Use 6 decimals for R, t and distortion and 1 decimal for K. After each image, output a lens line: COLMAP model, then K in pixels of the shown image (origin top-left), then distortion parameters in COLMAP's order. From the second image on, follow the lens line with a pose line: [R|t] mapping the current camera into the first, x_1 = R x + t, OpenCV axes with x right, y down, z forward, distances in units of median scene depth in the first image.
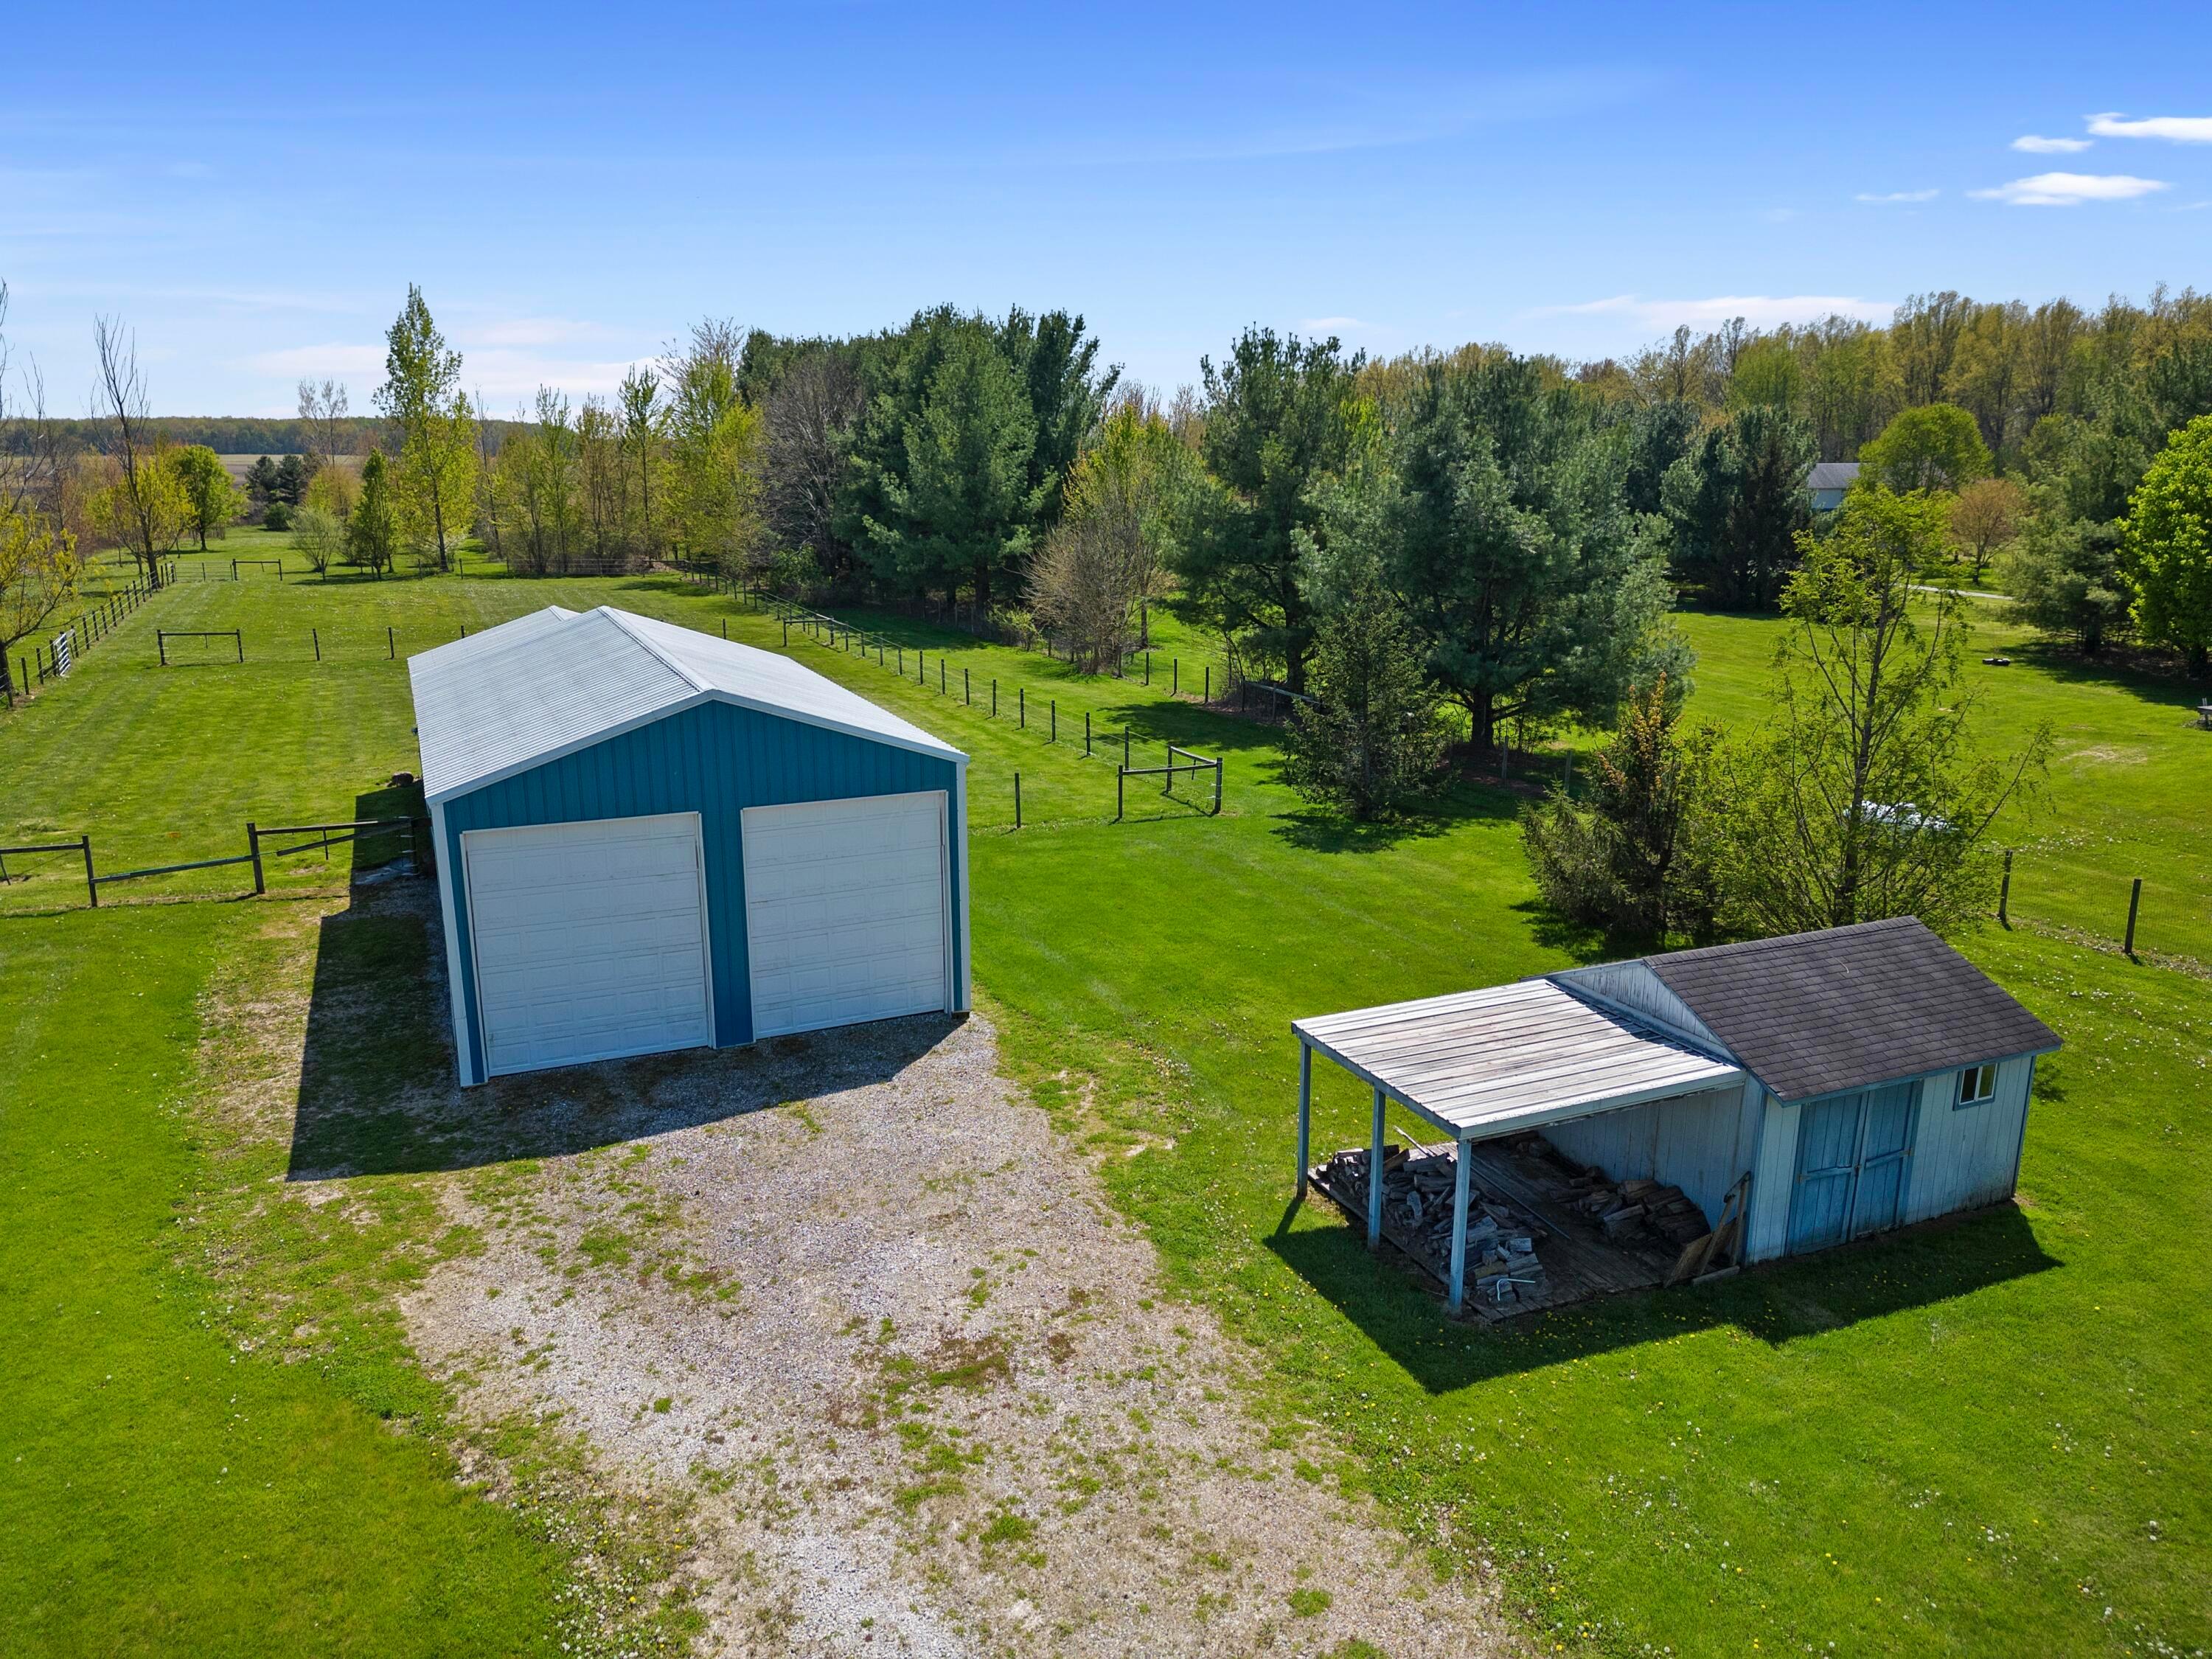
lens RADIAL K [[1541.9, 0, 1107.1], [0, 1541.9, 856.8], [0, 0, 1]] dist [0.096554, -0.110102]
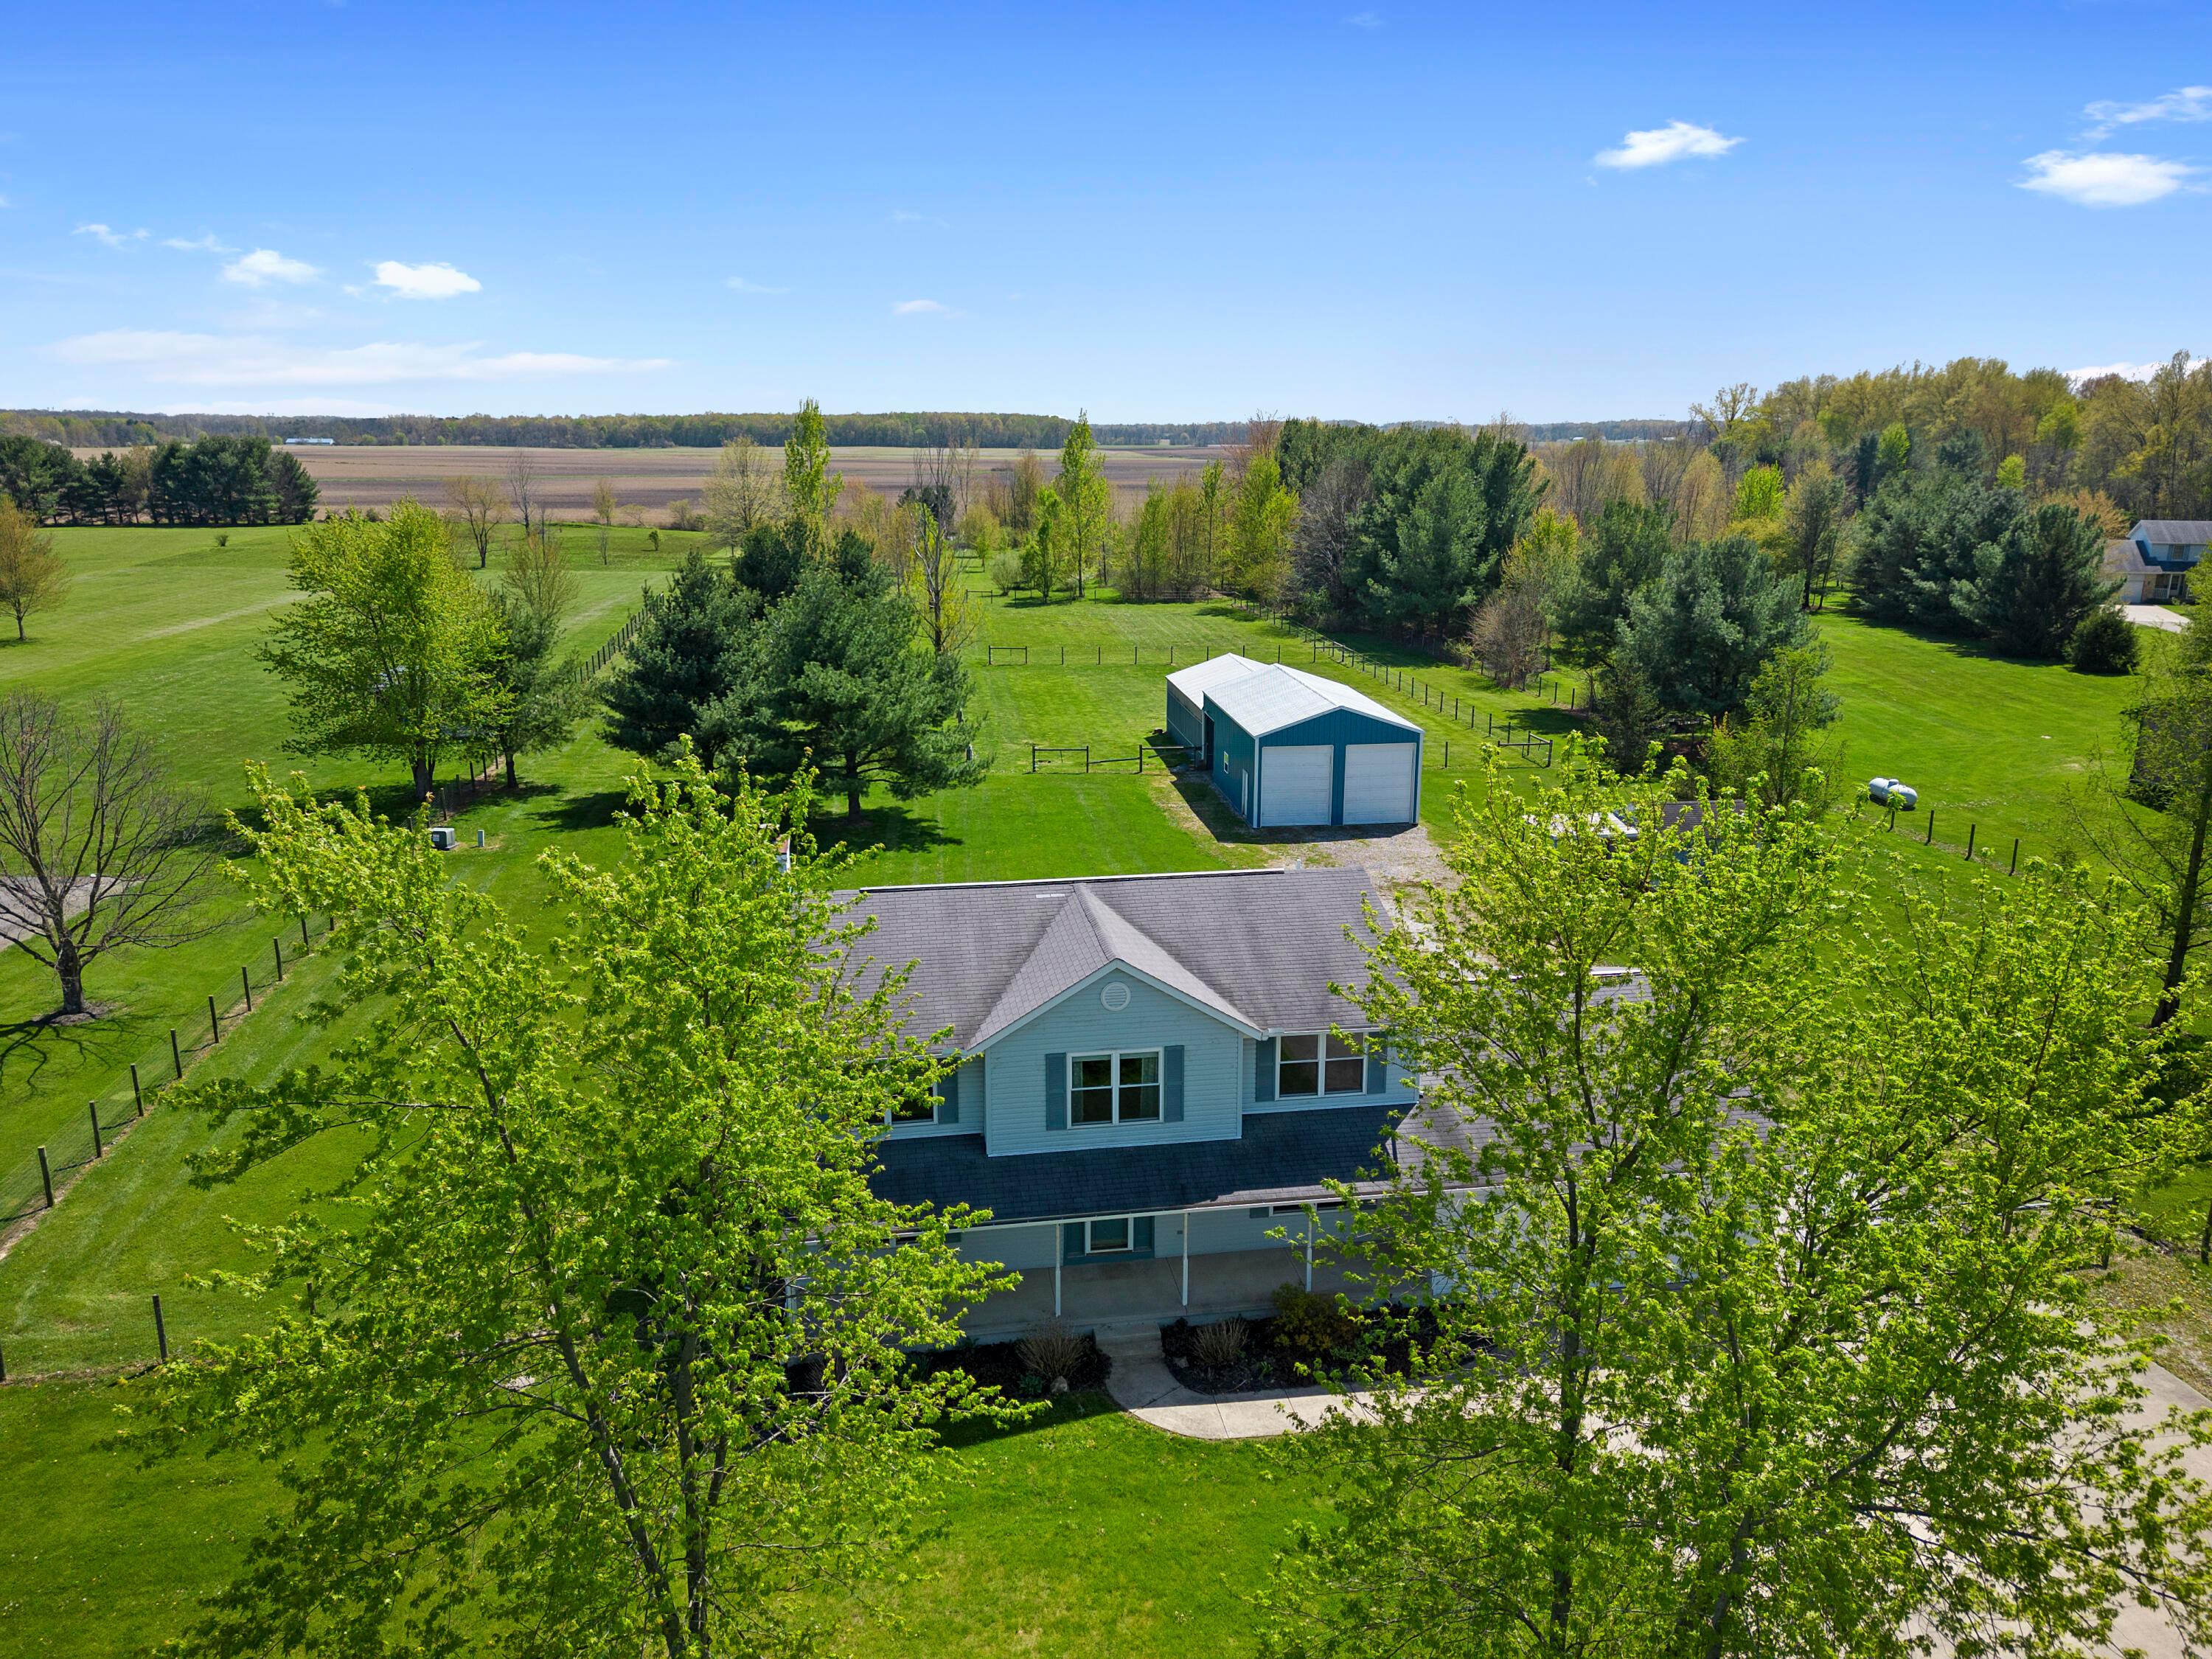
lens RADIAL K [[1555.5, 0, 1100.5], [0, 1555.5, 826.1], [0, 0, 1]] dist [0.085567, -0.083341]
pose [[0.956061, 0.069450, -0.284824, 0.073598], [-0.071543, 0.997433, 0.003060, 0.062248], [0.284305, 0.017452, 0.958575, -0.833162]]
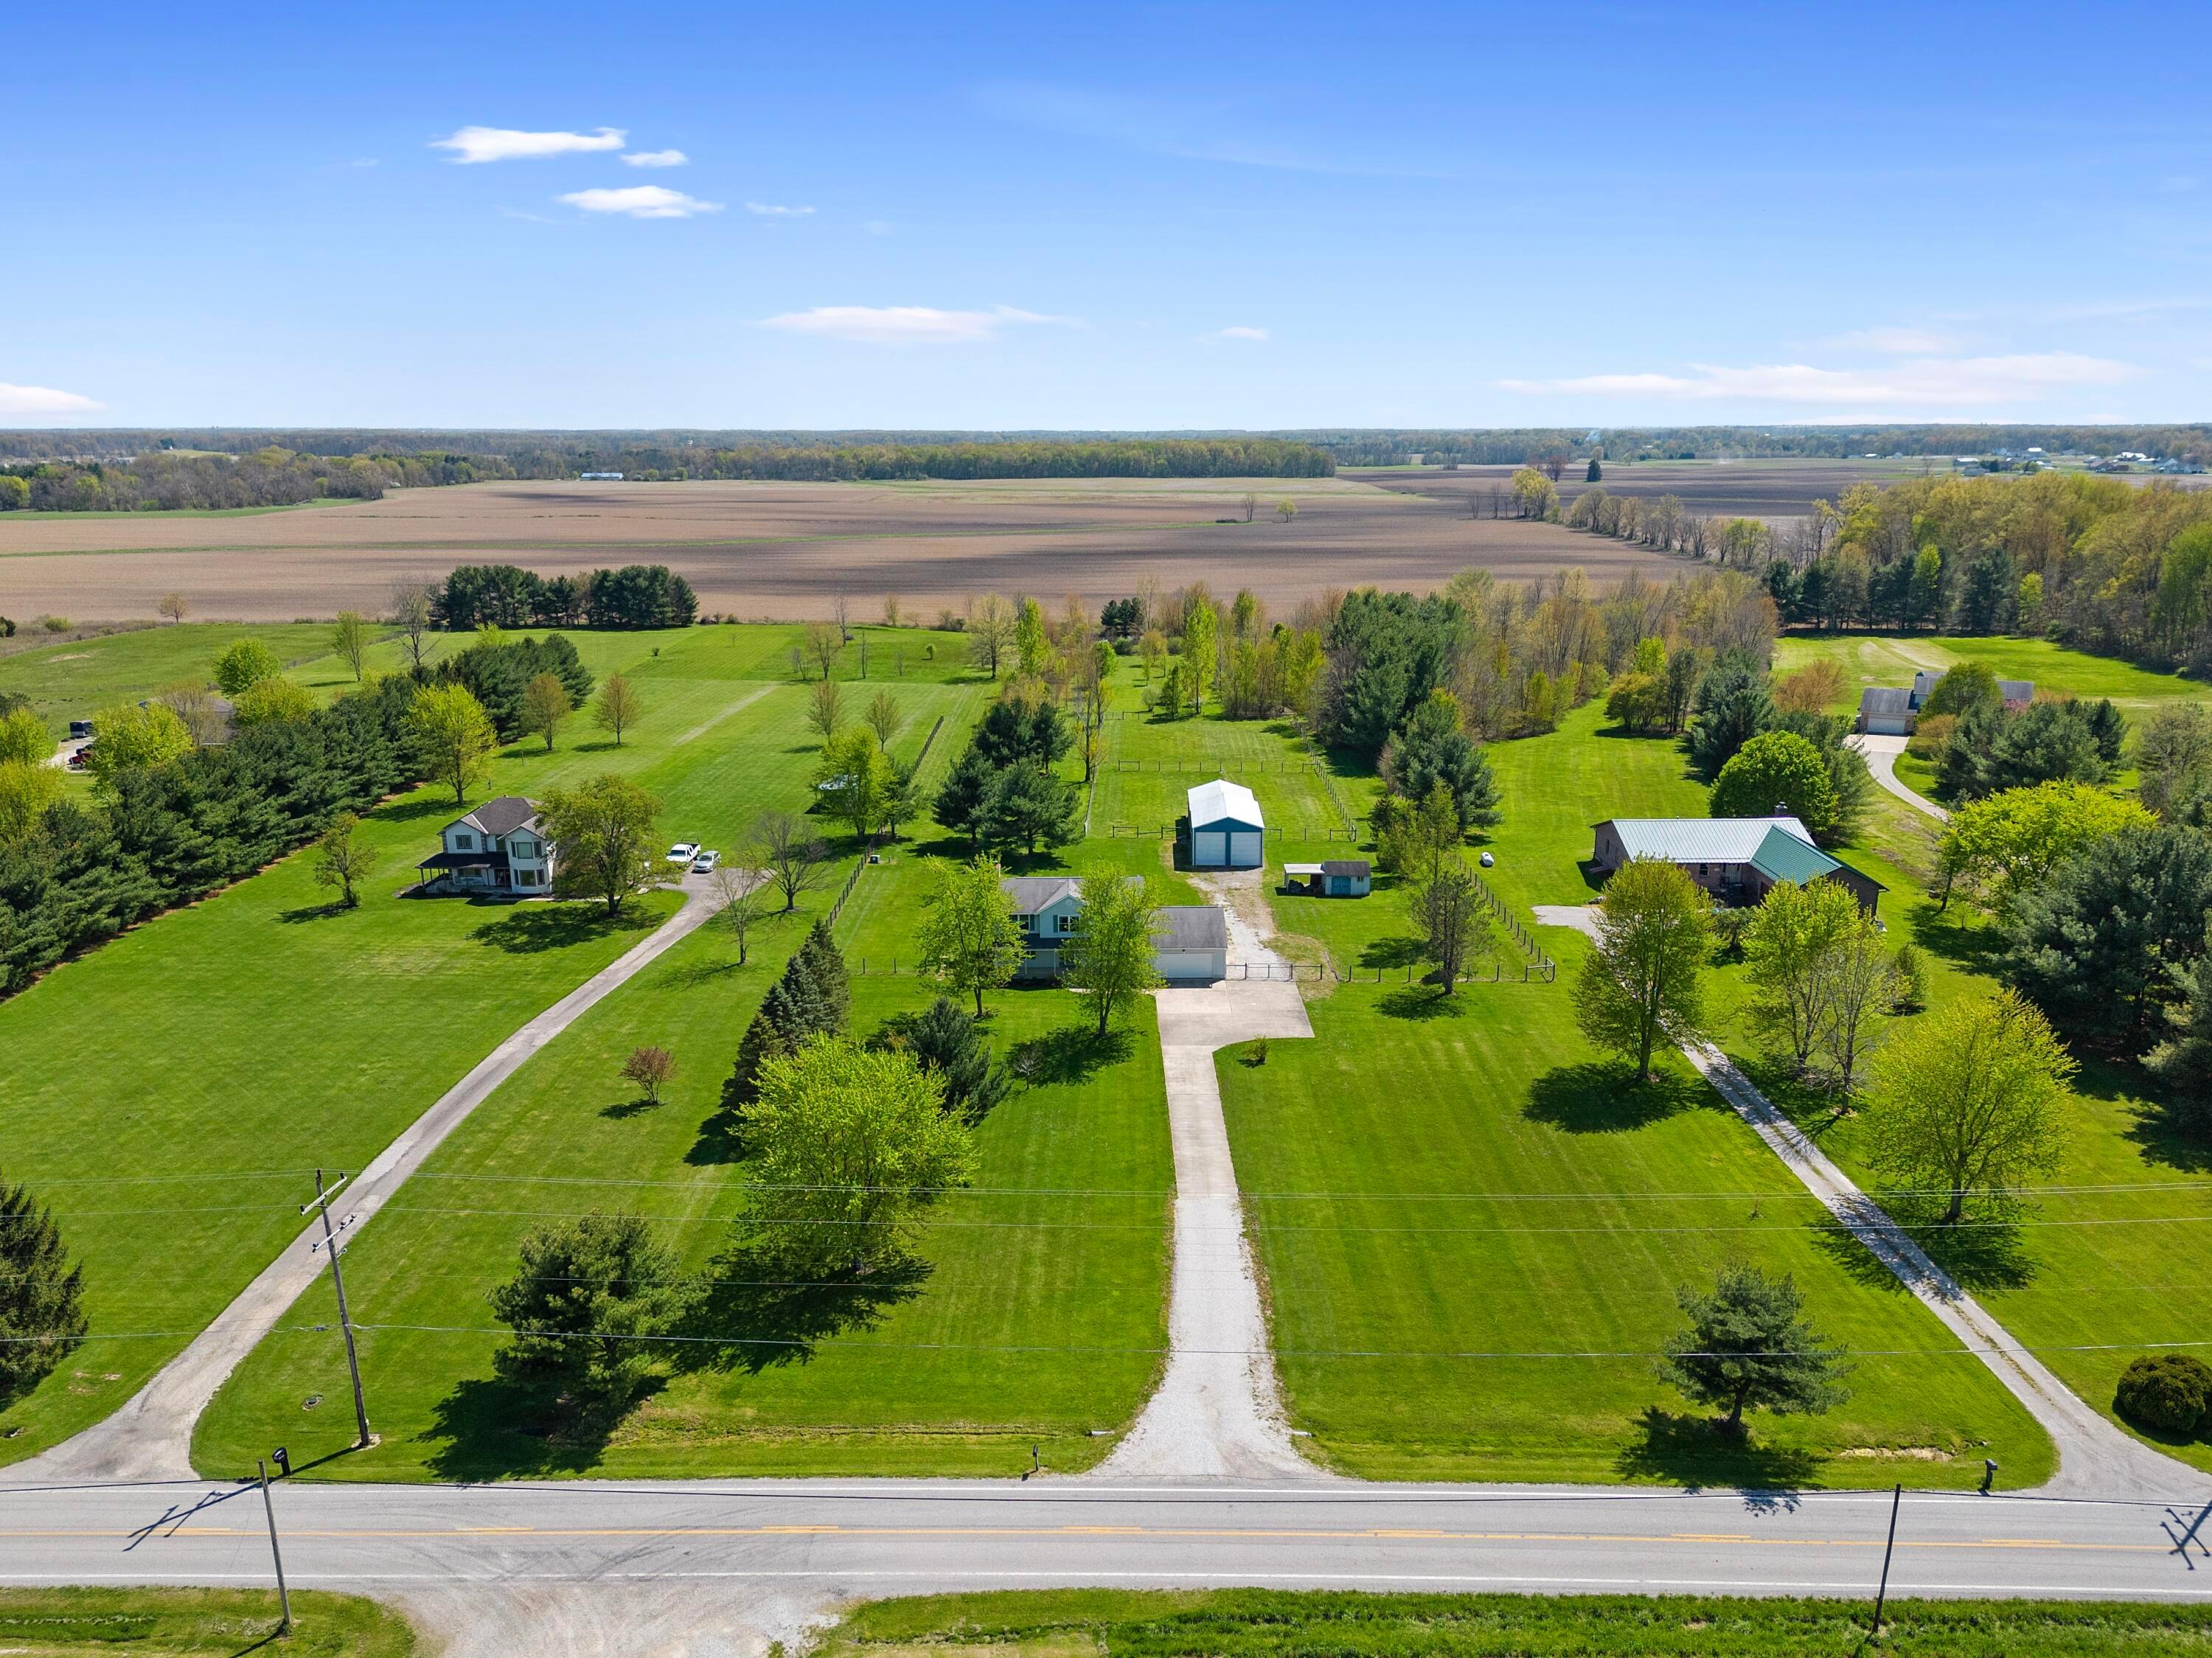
lens RADIAL K [[1658.3, 0, 1104.5], [0, 1658.3, 869.1], [0, 0, 1]] dist [0.071235, -0.000289]
pose [[0.900505, 0.104452, -0.422114, 1.039023], [-0.102621, 0.994351, 0.027128, -0.003993], [0.422563, 0.018889, 0.906137, -2.585861]]
